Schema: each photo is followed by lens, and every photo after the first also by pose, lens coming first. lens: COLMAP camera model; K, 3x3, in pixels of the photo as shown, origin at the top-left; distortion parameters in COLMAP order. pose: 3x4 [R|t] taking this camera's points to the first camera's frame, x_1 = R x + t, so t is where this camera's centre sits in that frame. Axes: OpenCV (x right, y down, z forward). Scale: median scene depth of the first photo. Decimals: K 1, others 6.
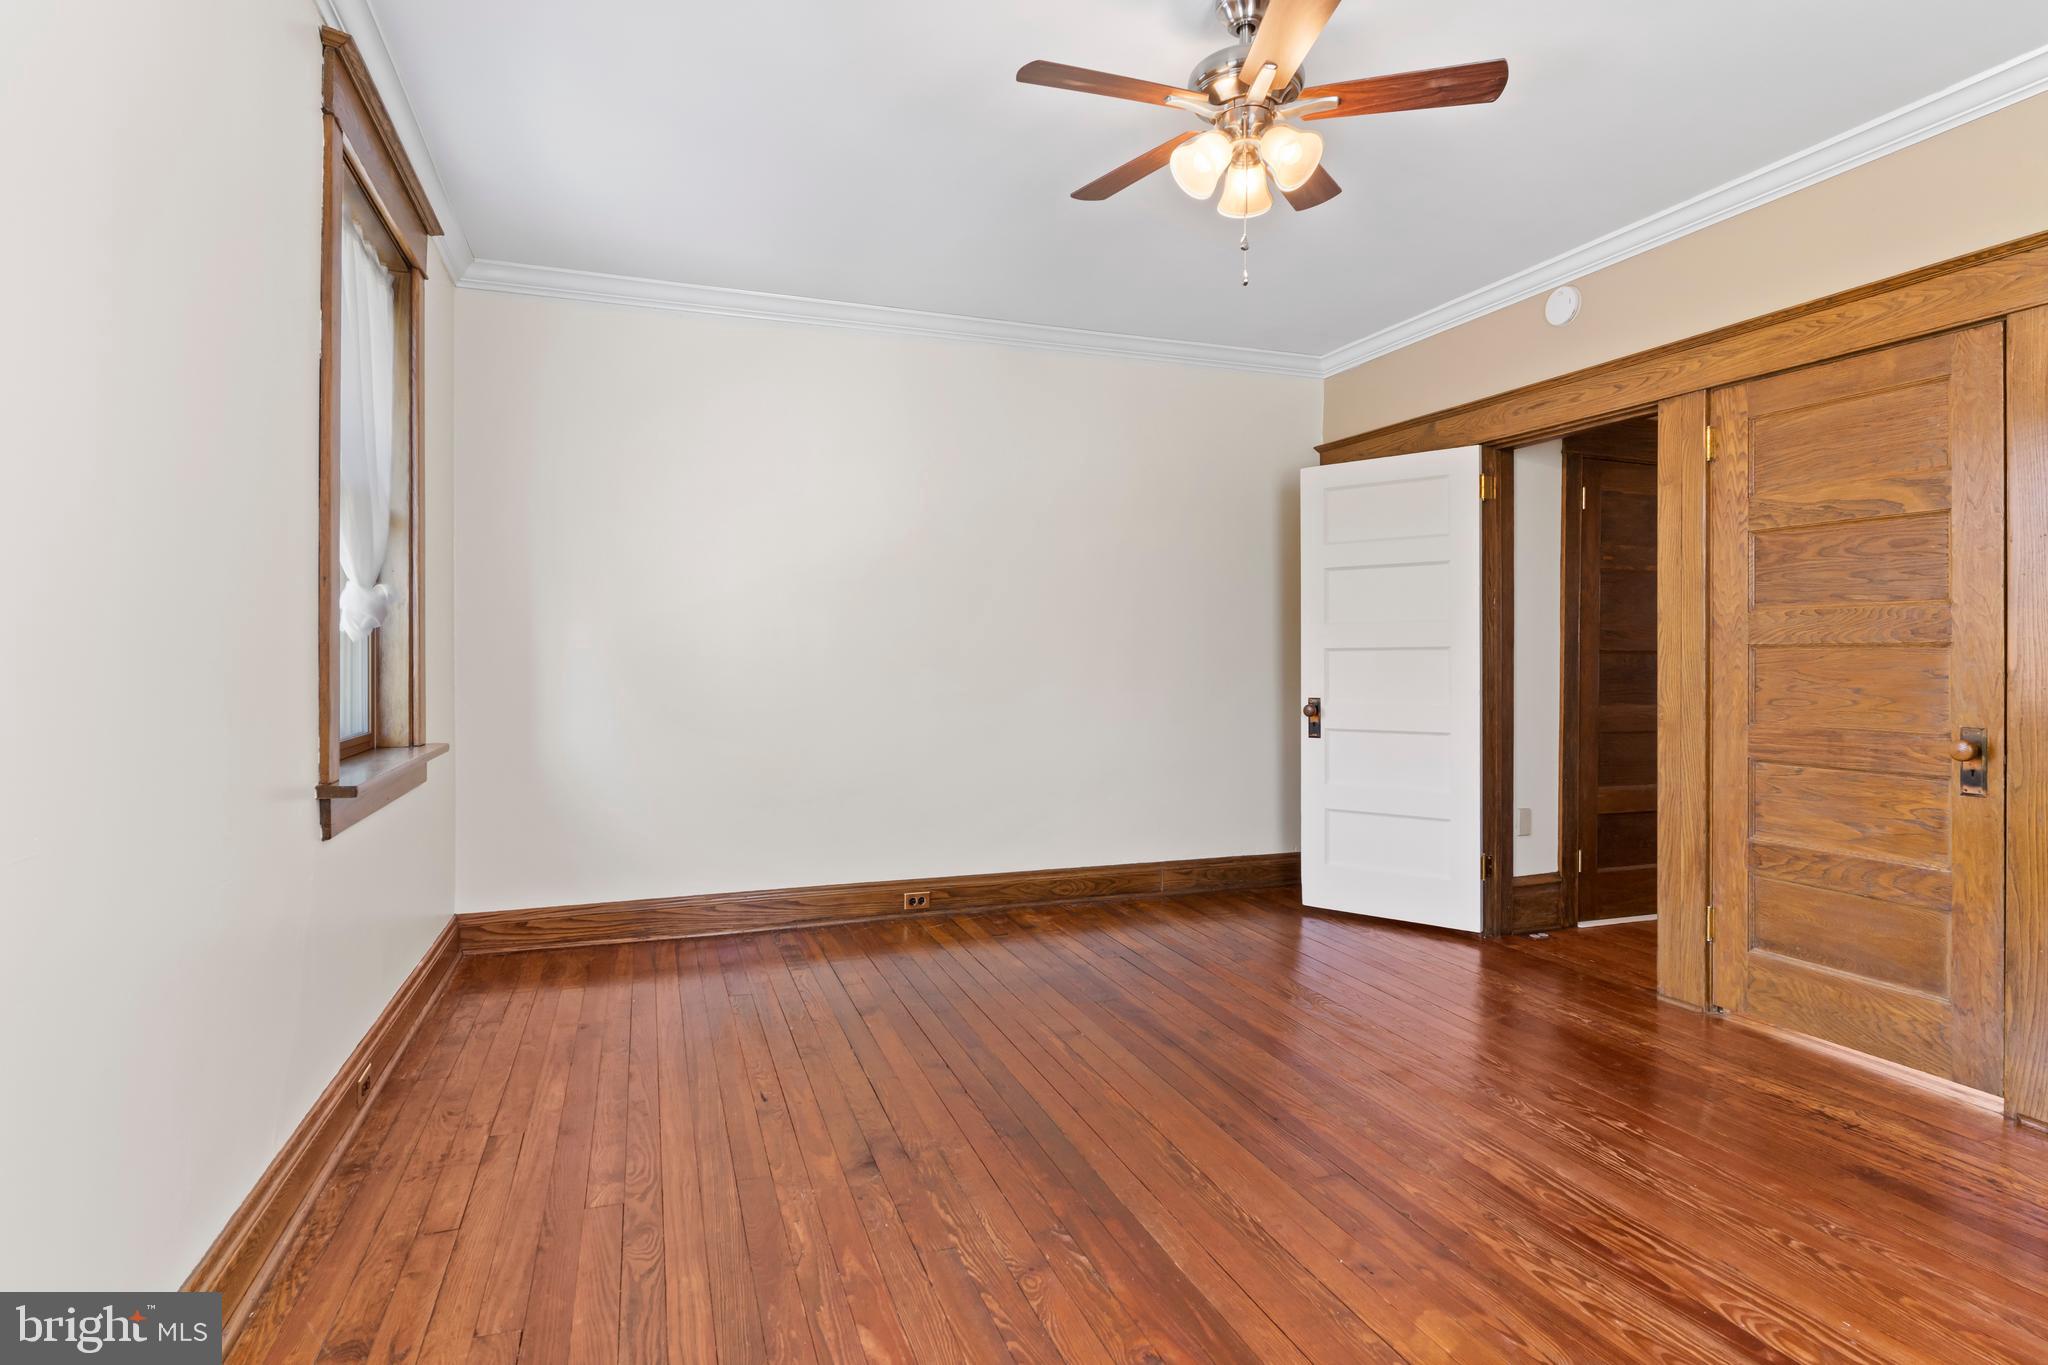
lens RADIAL K [[1062.5, 0, 1017.2], [0, 1062.5, 635.2], [0, 0, 1]] dist [-0.005672, 0.002671]
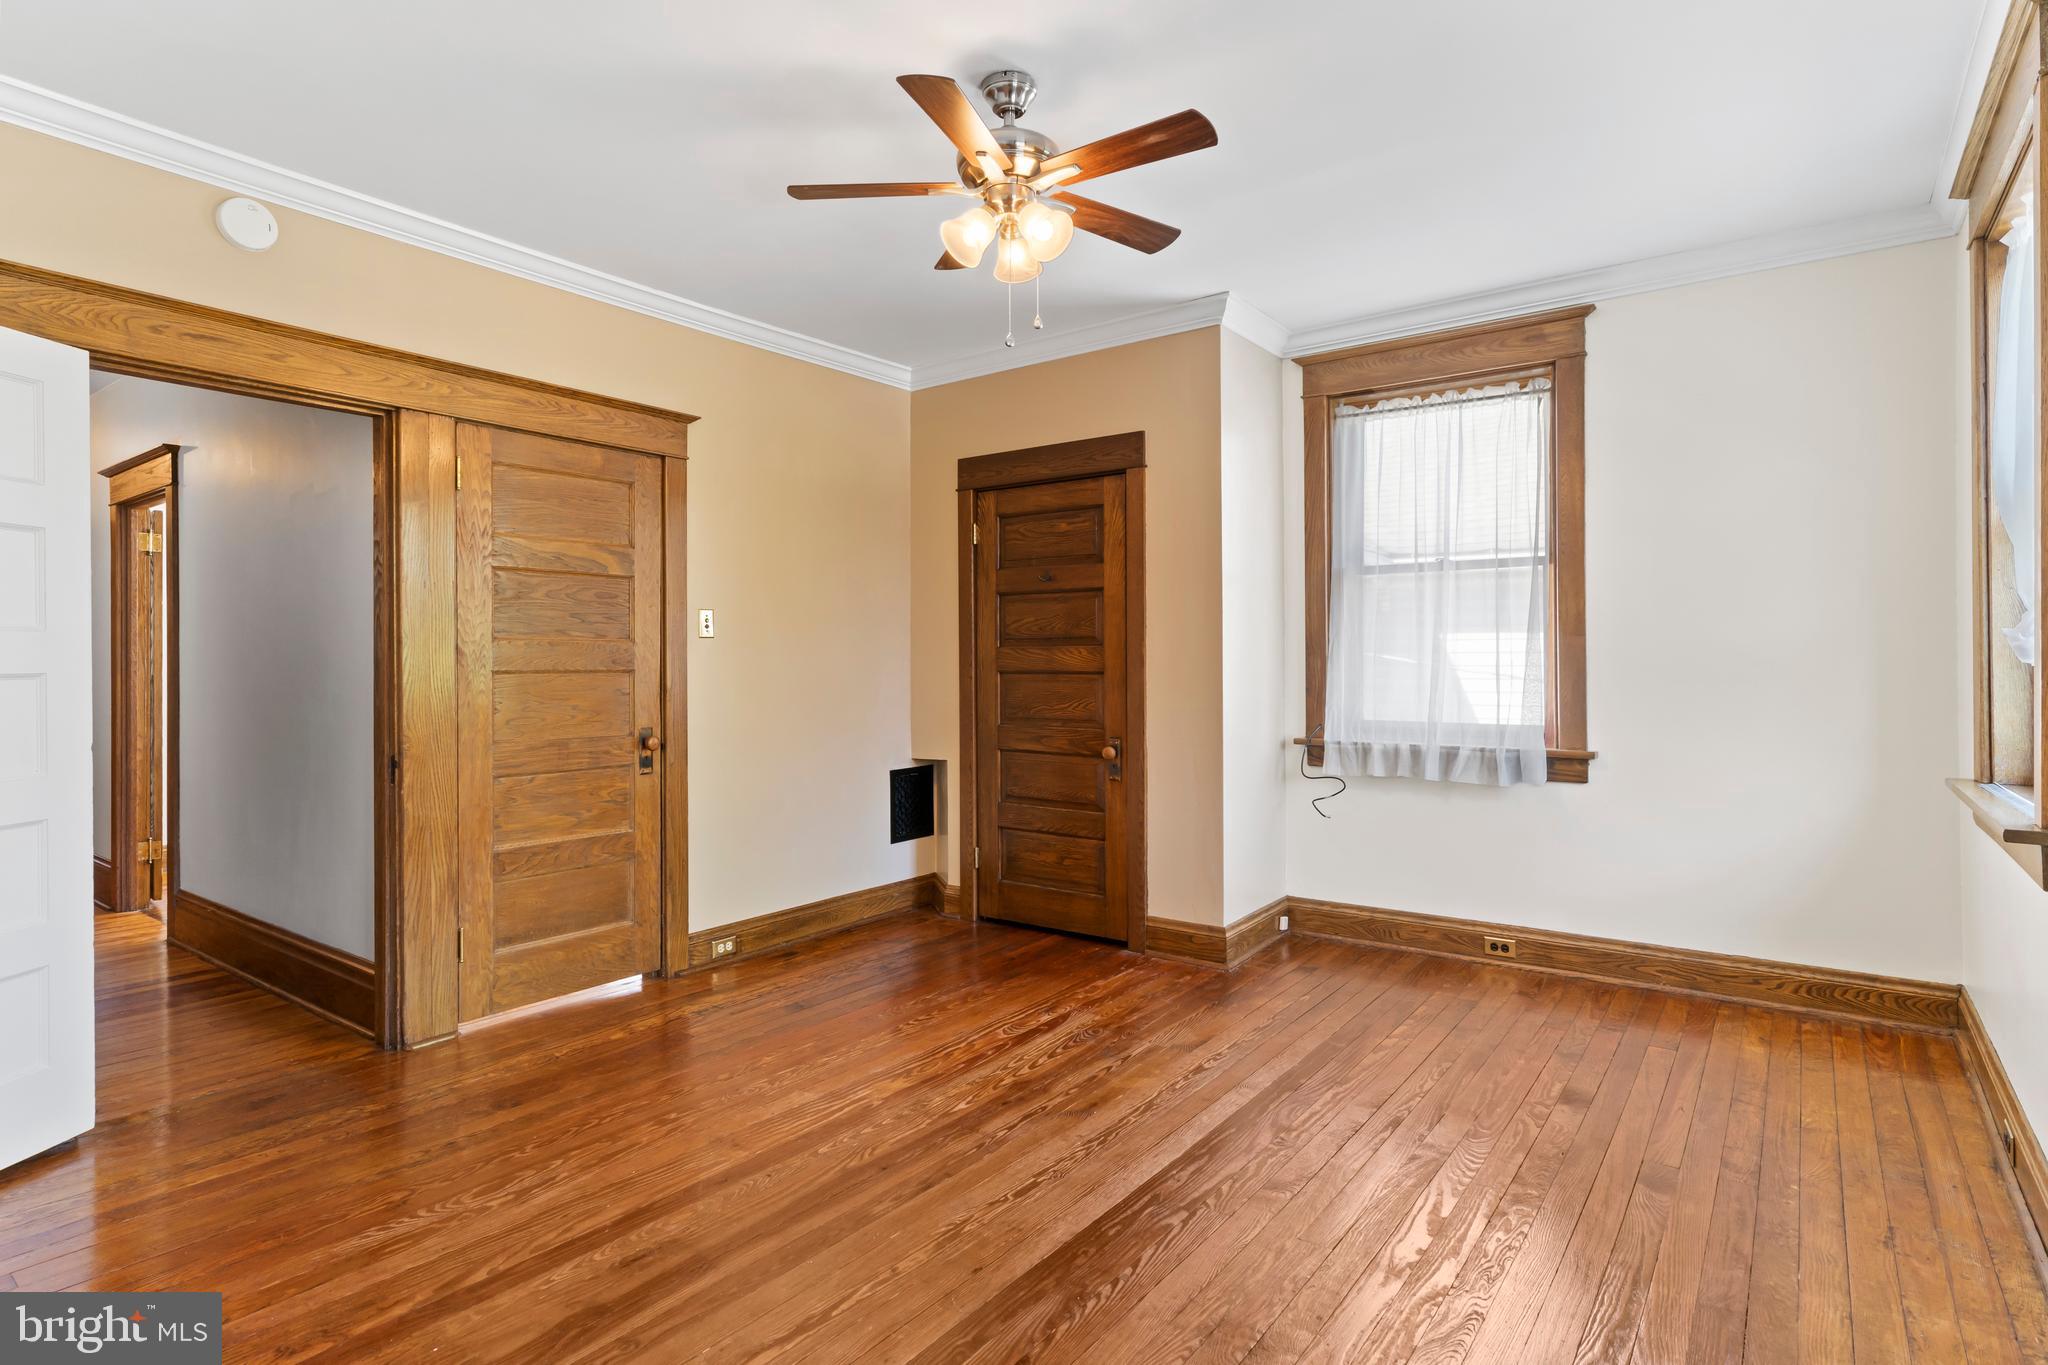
lens RADIAL K [[1062.5, 0, 1017.2], [0, 1062.5, 635.2], [0, 0, 1]] dist [-0.005672, 0.002671]
pose [[-0.556746, 0.018728, 0.830472, -0.559742], [-0.017247, 0.999270, -0.034097, 0.000453], [-0.830504, -0.033307, -0.556016, 1.278781]]
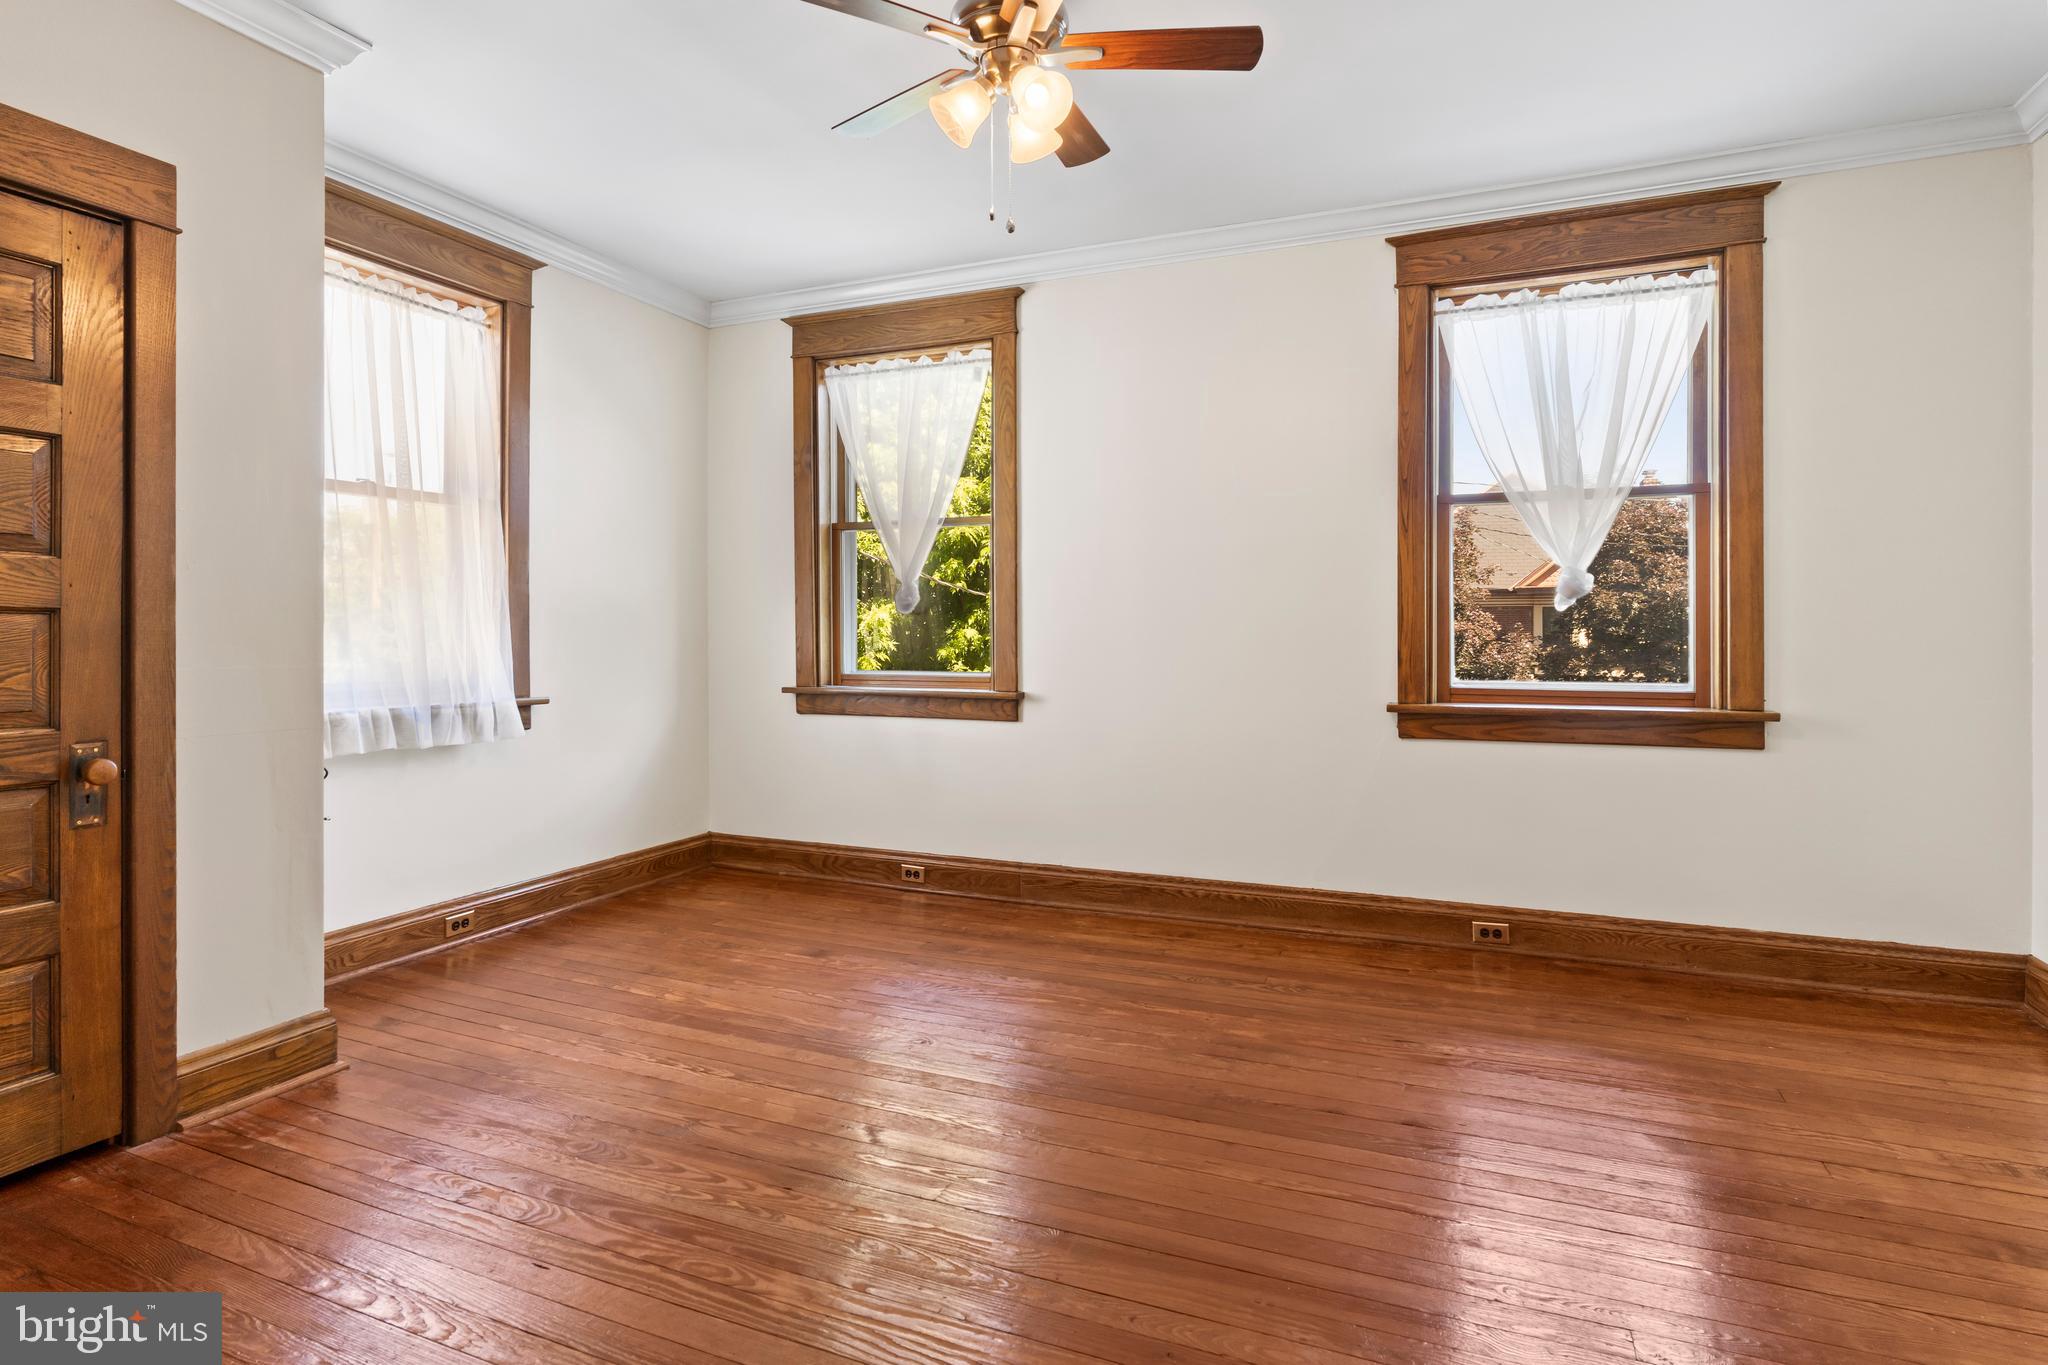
lens RADIAL K [[1035.6, 0, 1014.6], [0, 1035.6, 650.0], [0, 0, 1]] dist [-0.004432, 0.000412]
pose [[-0.693419, 0.009952, -0.720466, 0.694665], [0.016288, 0.999866, -0.001866, 0.037533], [0.720350, -0.013028, -0.693488, 1.304829]]
